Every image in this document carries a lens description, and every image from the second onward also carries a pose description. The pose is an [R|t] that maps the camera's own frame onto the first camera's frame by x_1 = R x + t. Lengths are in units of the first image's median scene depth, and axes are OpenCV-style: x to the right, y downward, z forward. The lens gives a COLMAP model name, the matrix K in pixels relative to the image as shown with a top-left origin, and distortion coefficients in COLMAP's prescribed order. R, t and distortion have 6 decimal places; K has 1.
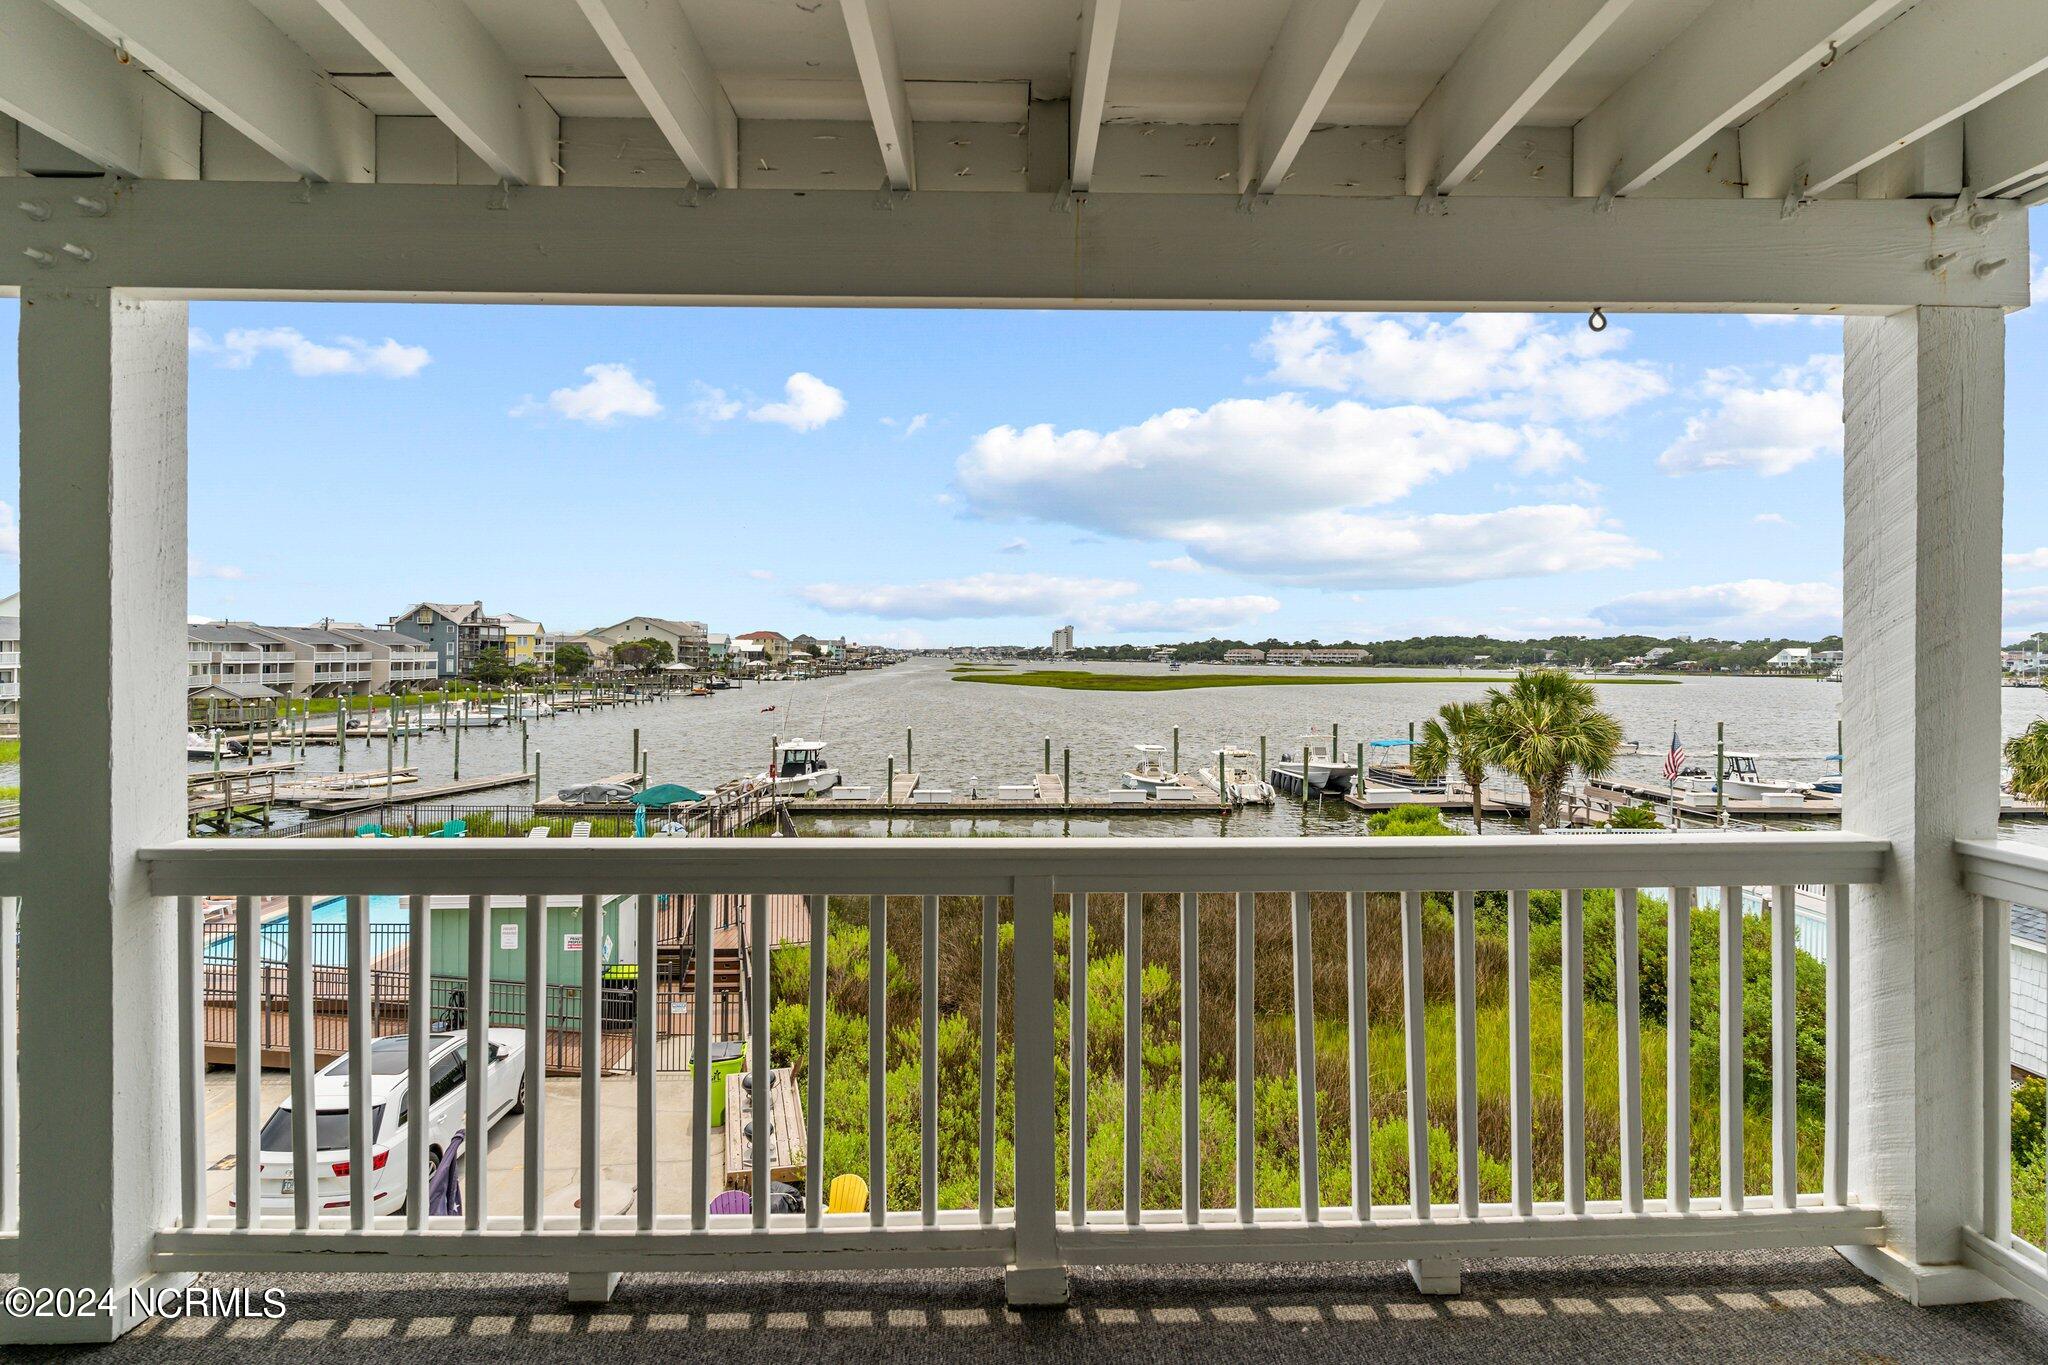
lens RADIAL K [[998.2, 0, 1029.8], [0, 998.2, 655.5], [0, 0, 1]] dist [0.002563, 0.000590]
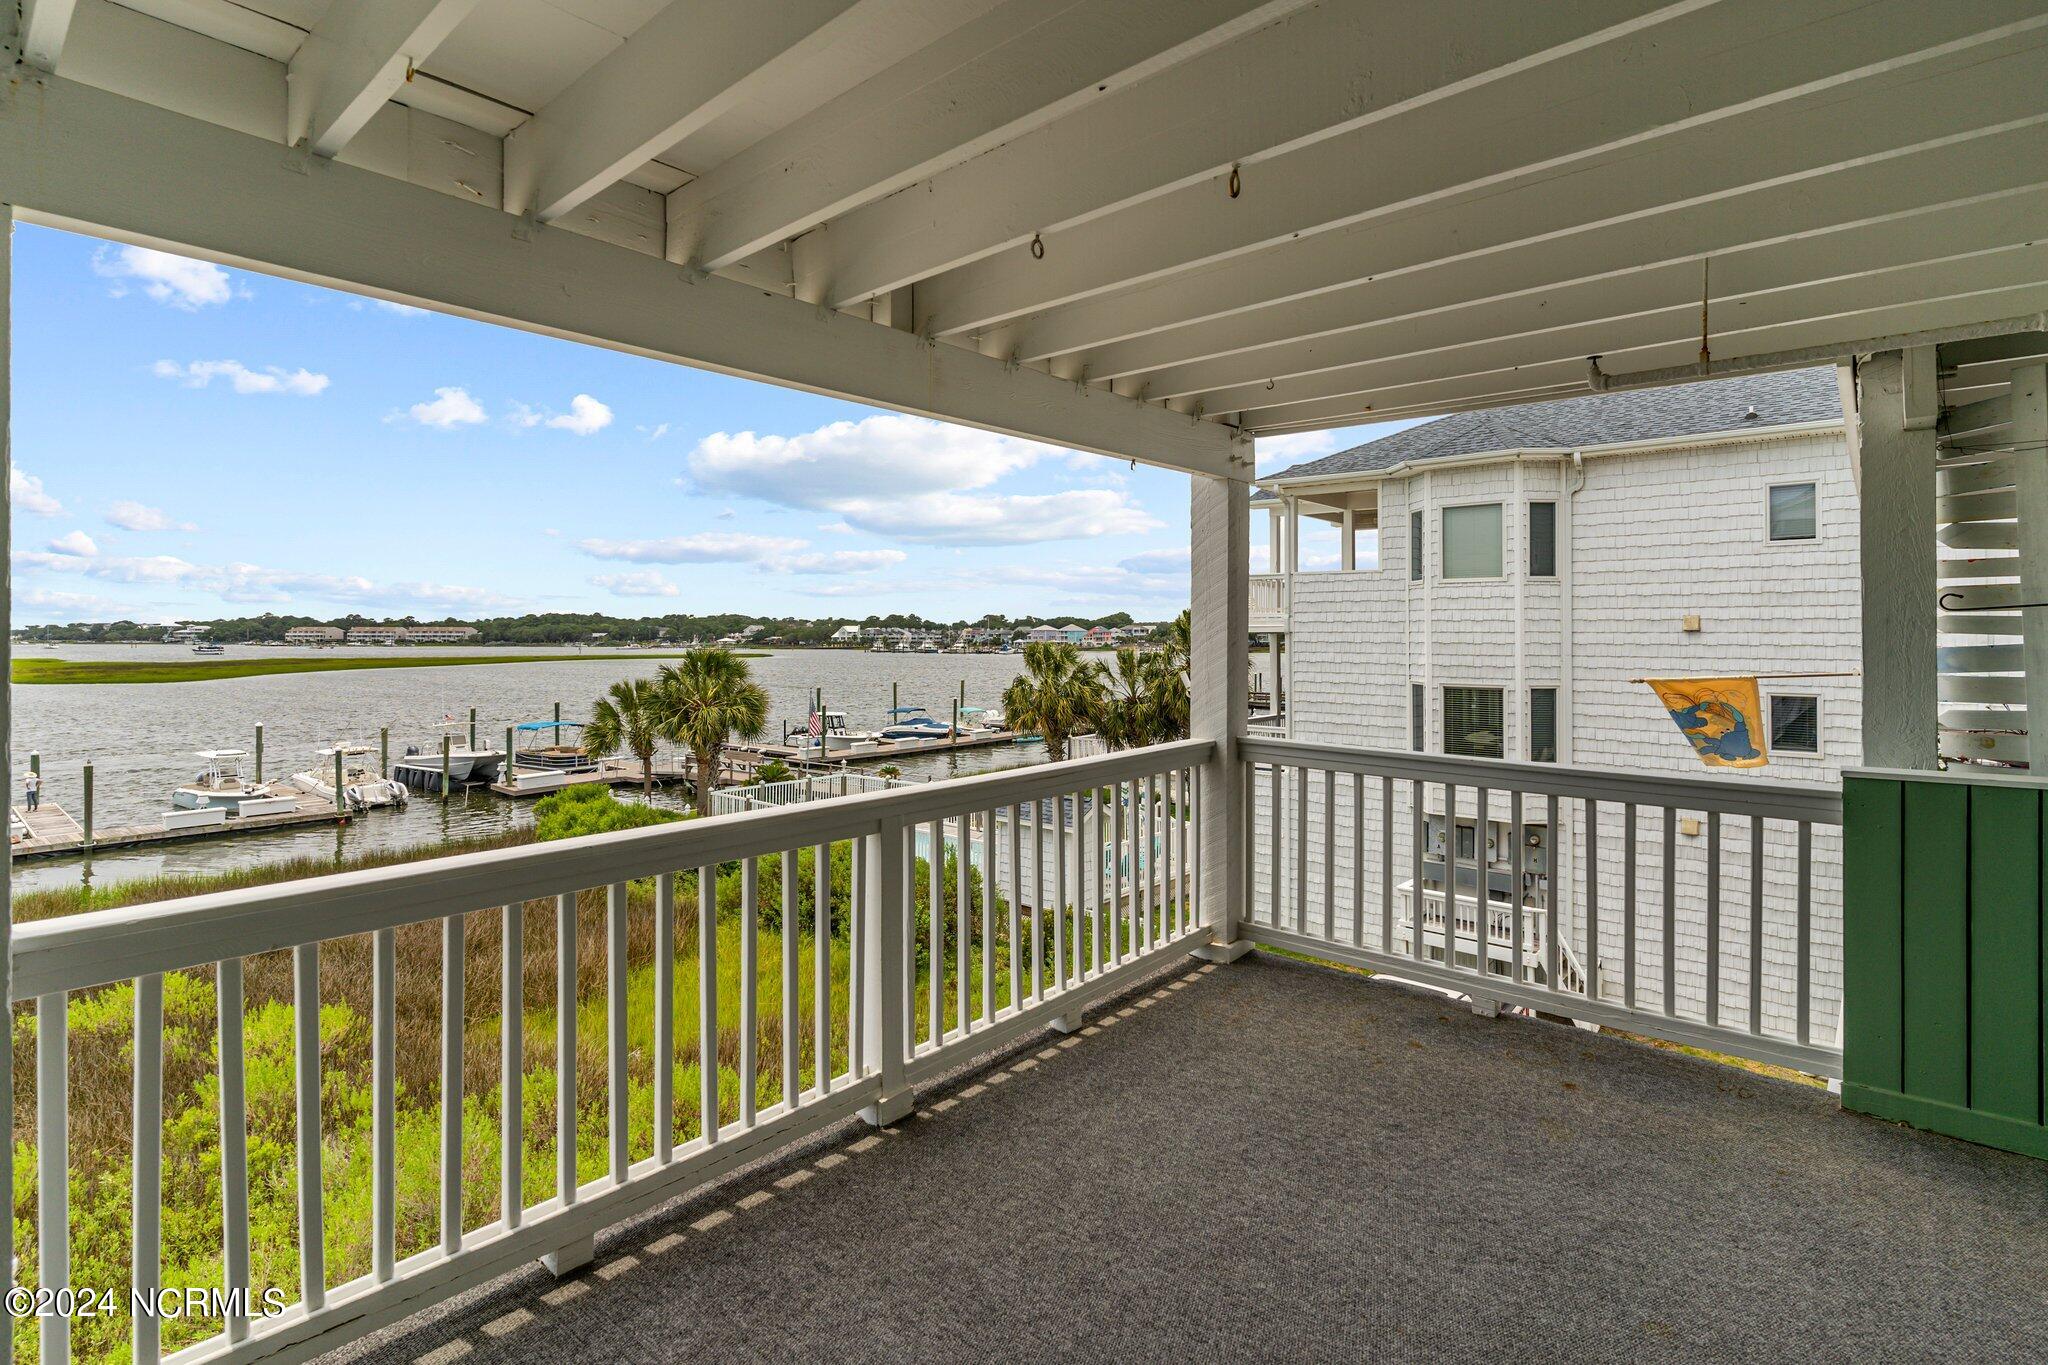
lens RADIAL K [[998.2, 0, 1029.8], [0, 998.2, 655.5], [0, 0, 1]] dist [0.002563, 0.000590]
pose [[0.676594, -0.022119, 0.736024, -0.563384], [0.005599, 0.999674, 0.024896, -0.025674], [-0.736335, -0.012723, 0.676497, -0.053309]]
